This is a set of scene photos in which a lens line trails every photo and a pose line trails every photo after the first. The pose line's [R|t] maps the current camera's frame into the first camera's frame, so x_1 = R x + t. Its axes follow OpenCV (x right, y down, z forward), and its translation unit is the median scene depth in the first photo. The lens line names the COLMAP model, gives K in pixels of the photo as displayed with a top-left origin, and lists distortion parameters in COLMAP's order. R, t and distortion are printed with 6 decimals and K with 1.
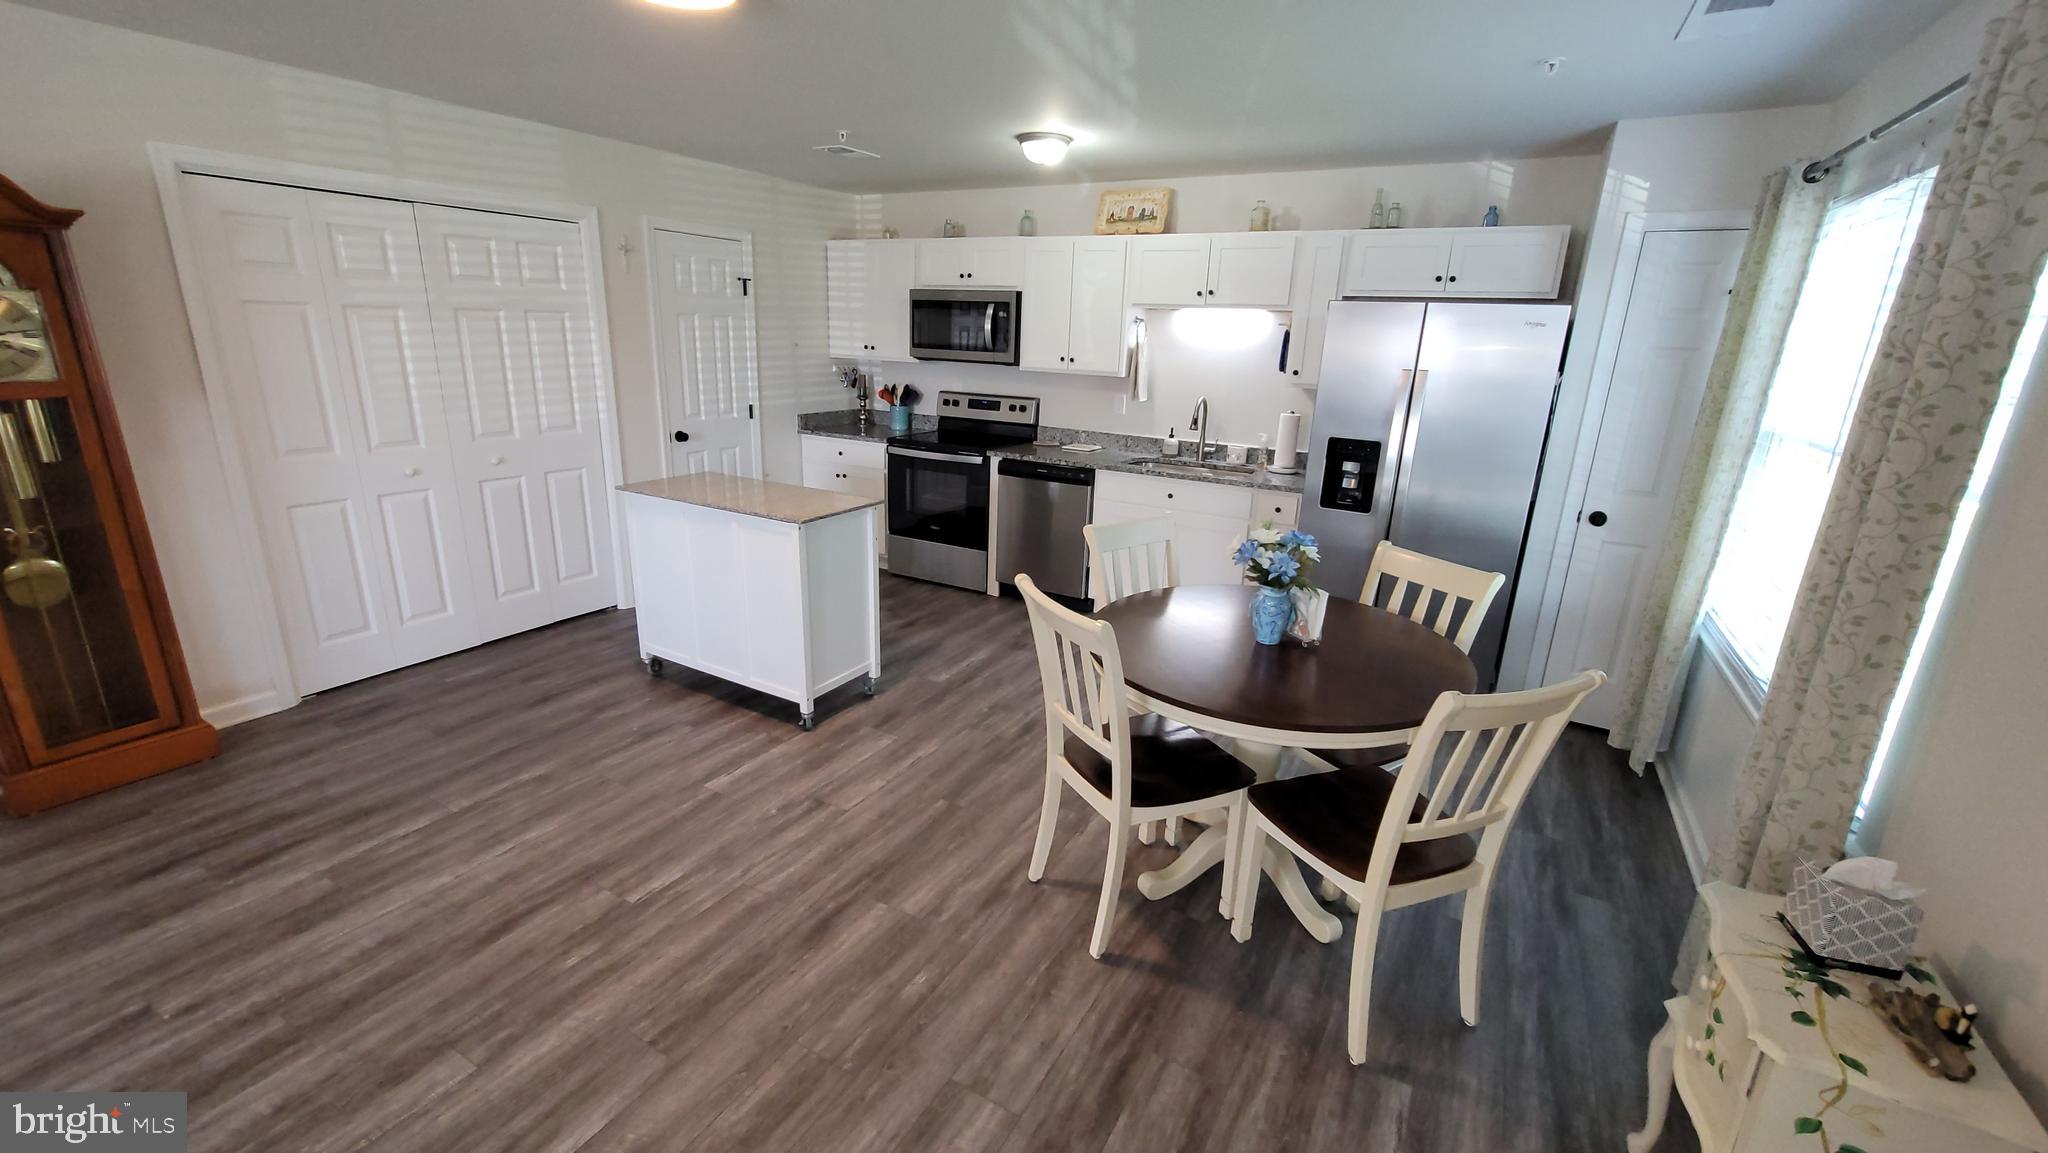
lens RADIAL K [[836.8, 0, 1023.9], [0, 836.8, 570.4], [0, 0, 1]] dist [-0.001233, 0.001312]
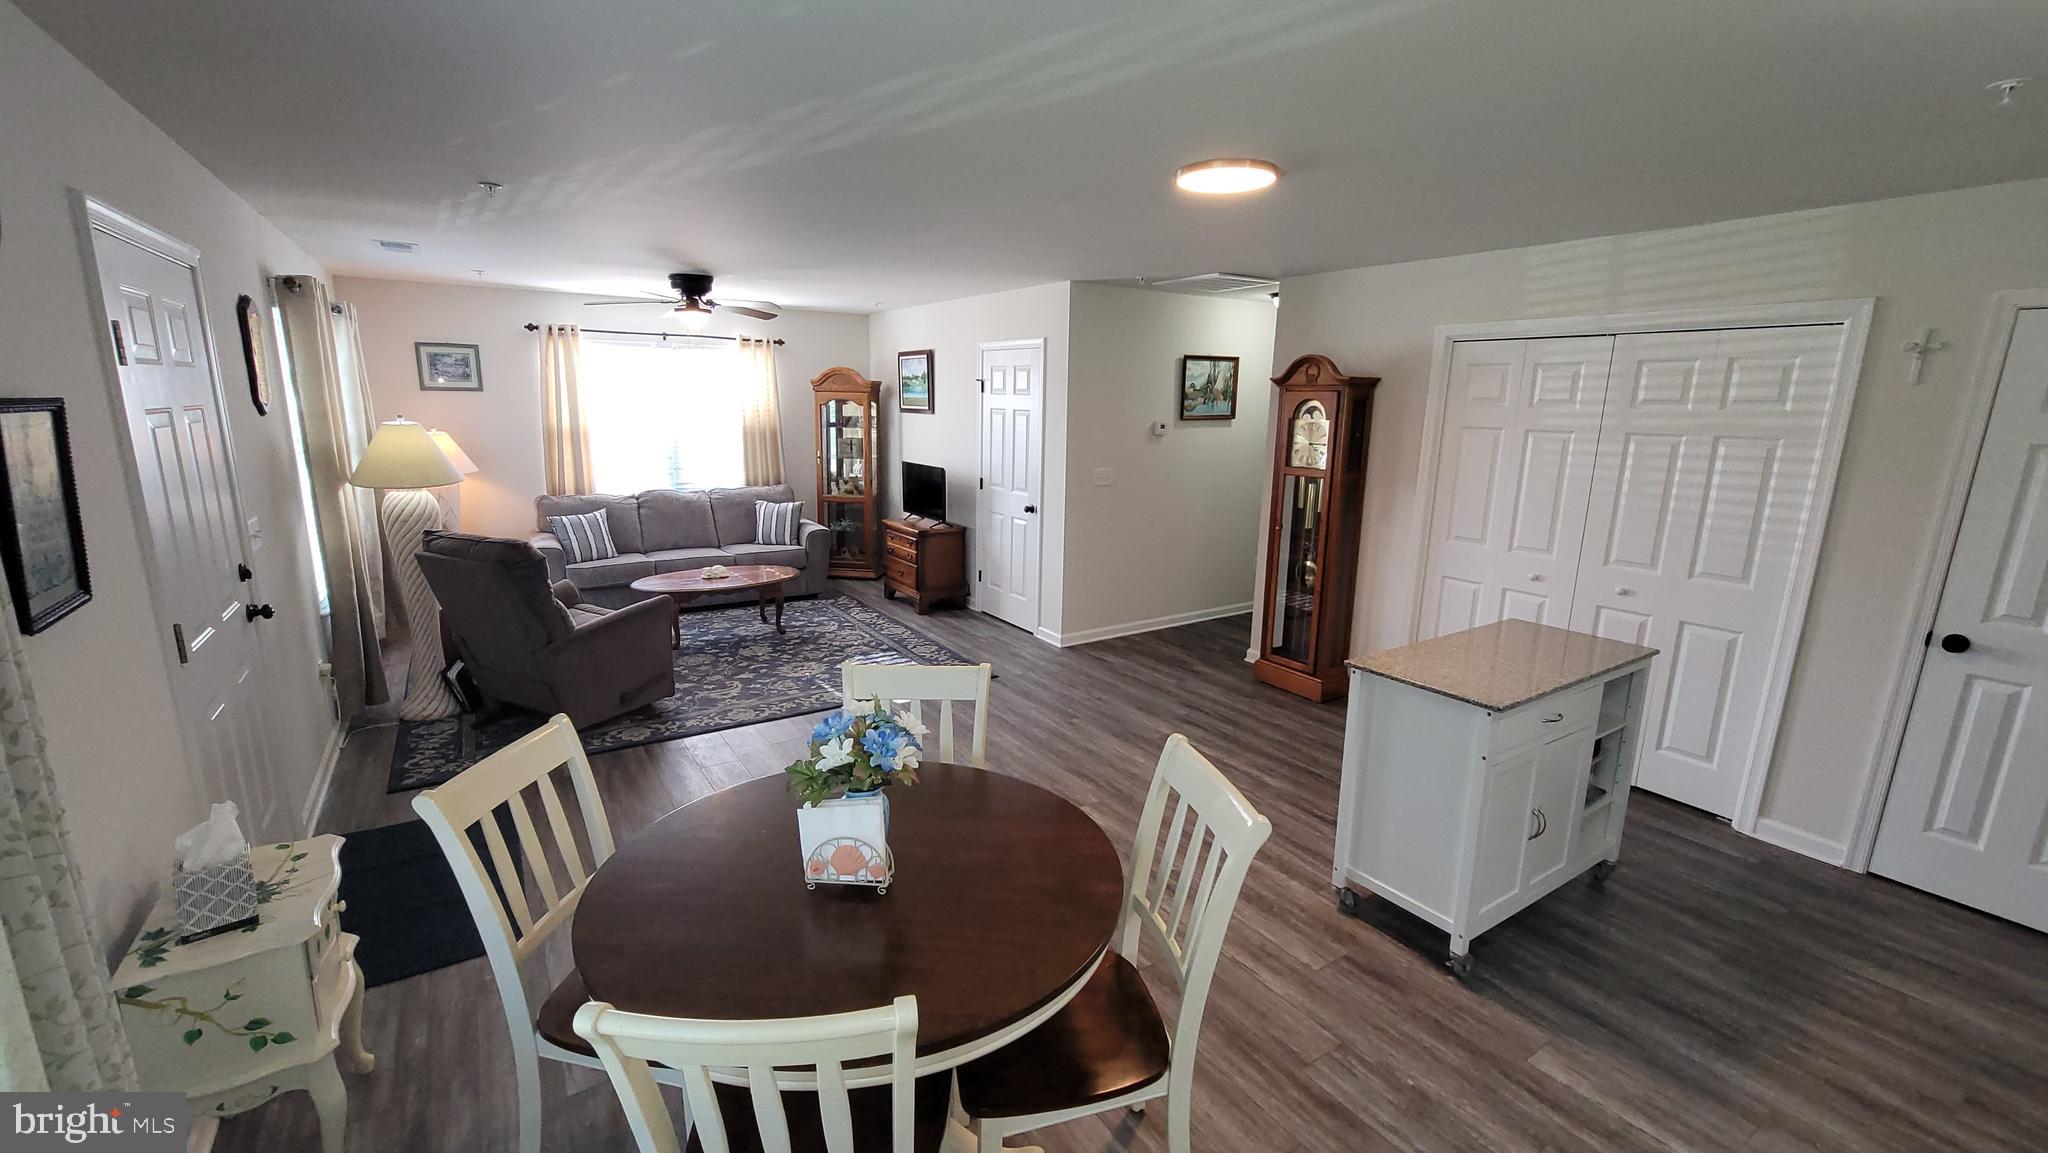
lens RADIAL K [[836.8, 0, 1020.5], [0, 836.8, 578.0], [0, 0, 1]] dist [-0.001233, 0.001312]
pose [[-0.454115, 0.147848, -0.878590, 0.503618], [-0.278913, 0.912976, 0.297795, -0.238139], [0.846160, 0.380283, -0.373360, 0.785303]]
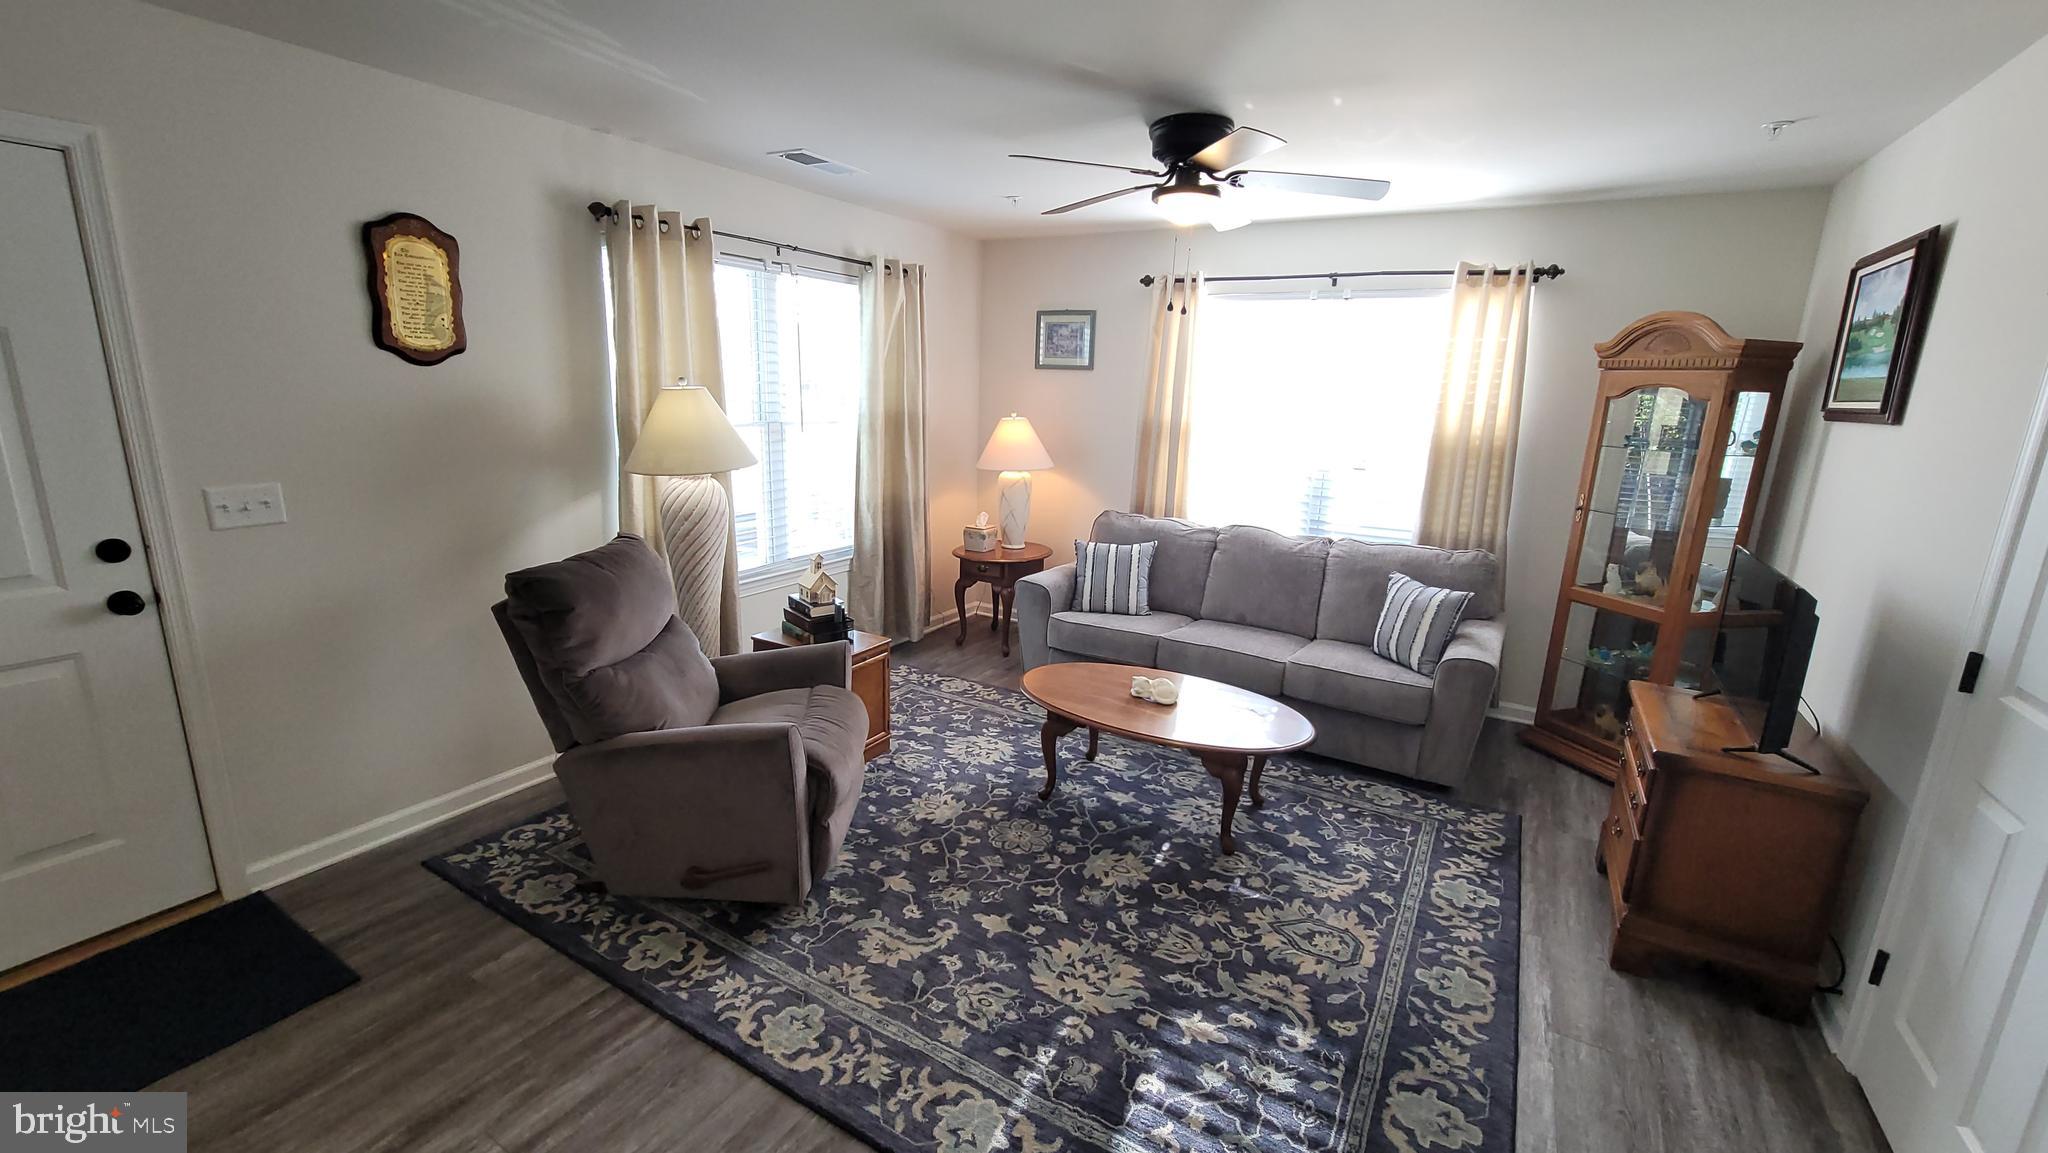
lens RADIAL K [[836.8, 0, 1022.4], [0, 836.8, 577.1], [0, 0, 1]] dist [-0.001233, 0.001312]
pose [[-0.997624, -0.068825, 0.002955, -0.423715], [-0.058713, 0.871924, 0.486108, -0.132325], [-0.036033, 0.484780, -0.873893, 0.424256]]
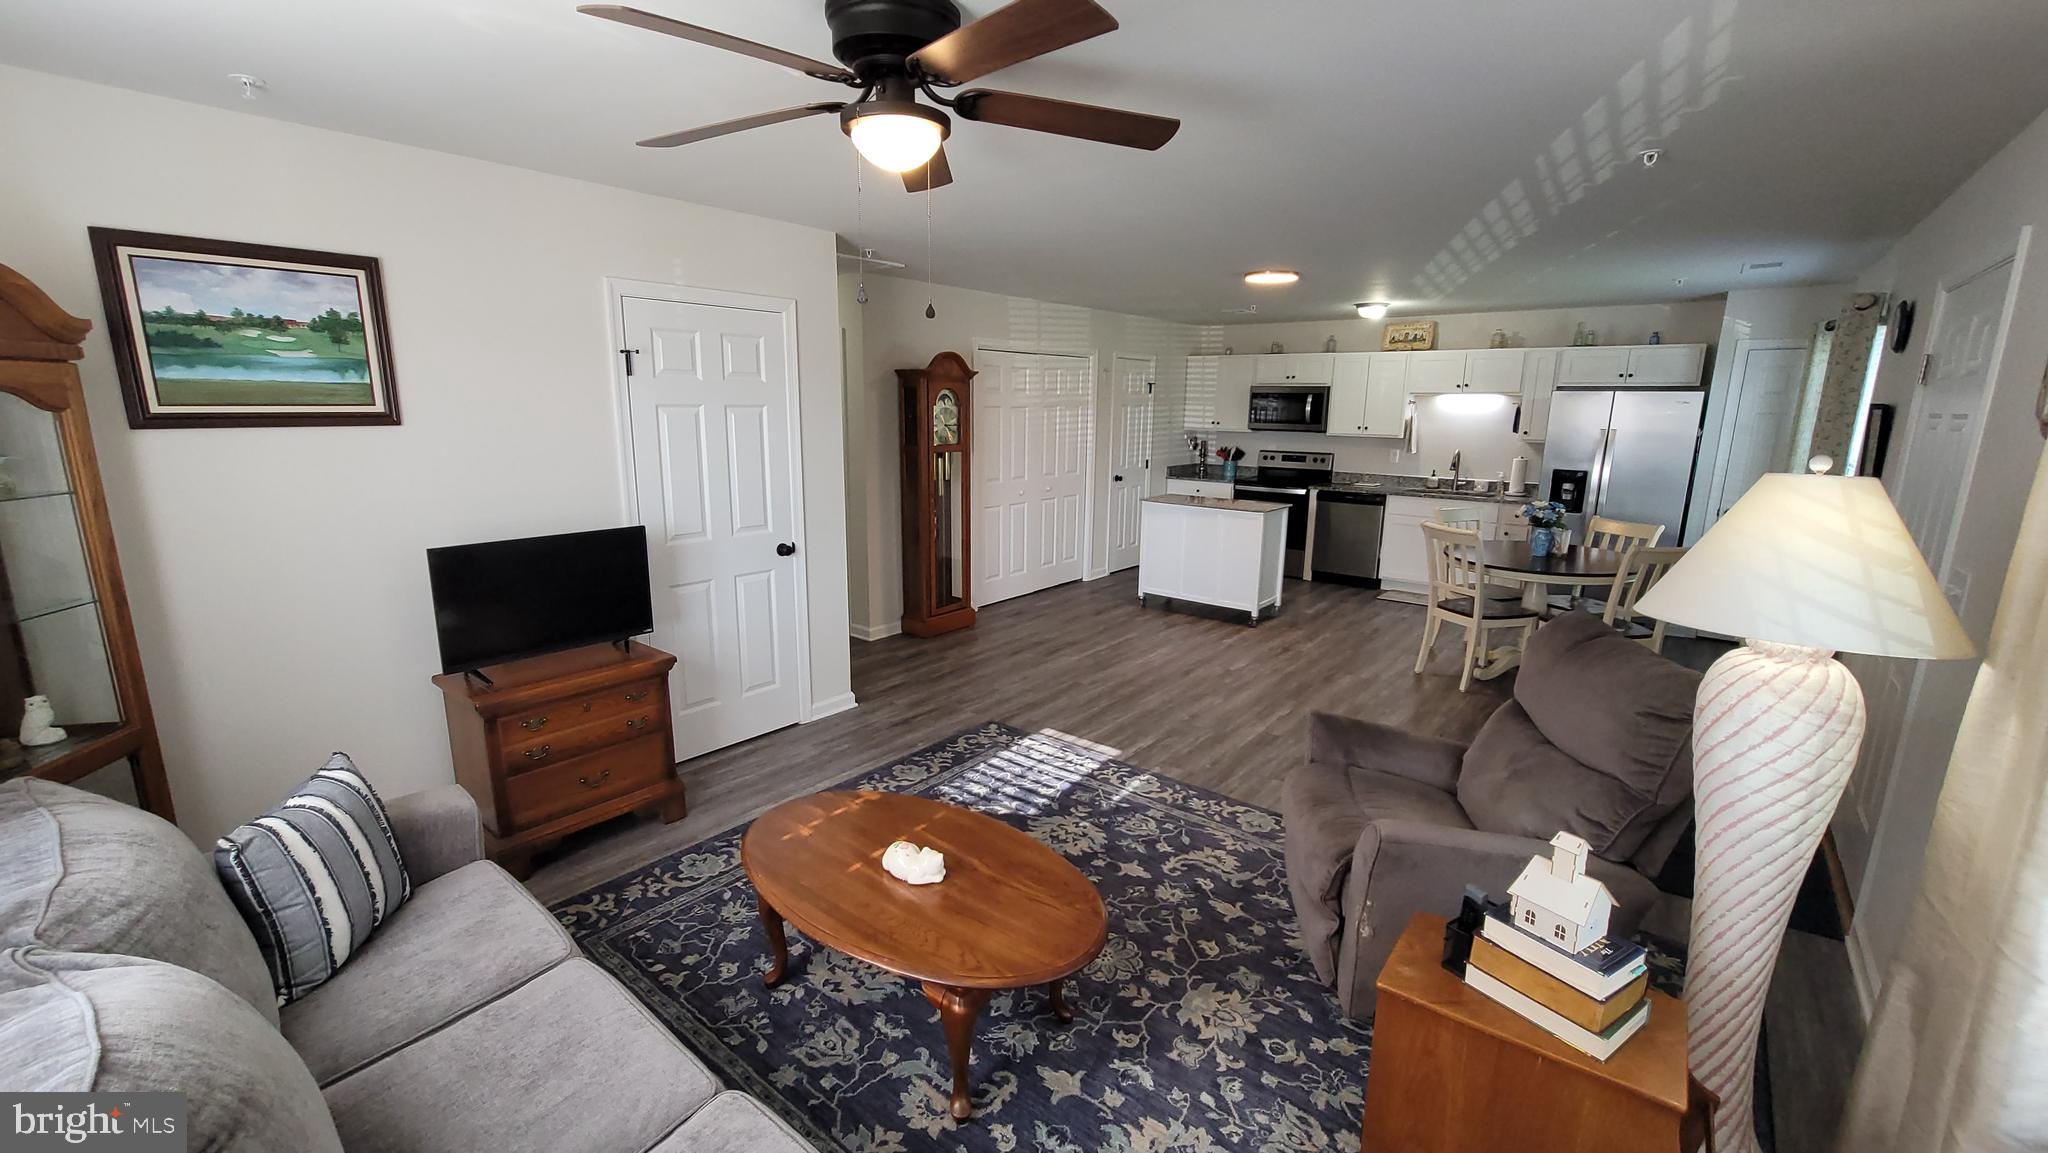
lens RADIAL K [[836.8, 0, 1025.4], [0, 836.8, 572.7], [0, 0, 1]] dist [-0.001233, 0.001312]
pose [[0.986898, 0.009893, -0.161045, -0.395425], [-0.023003, 0.996550, -0.079748, 0.198251], [0.159700, 0.082407, 0.983720, -0.781404]]
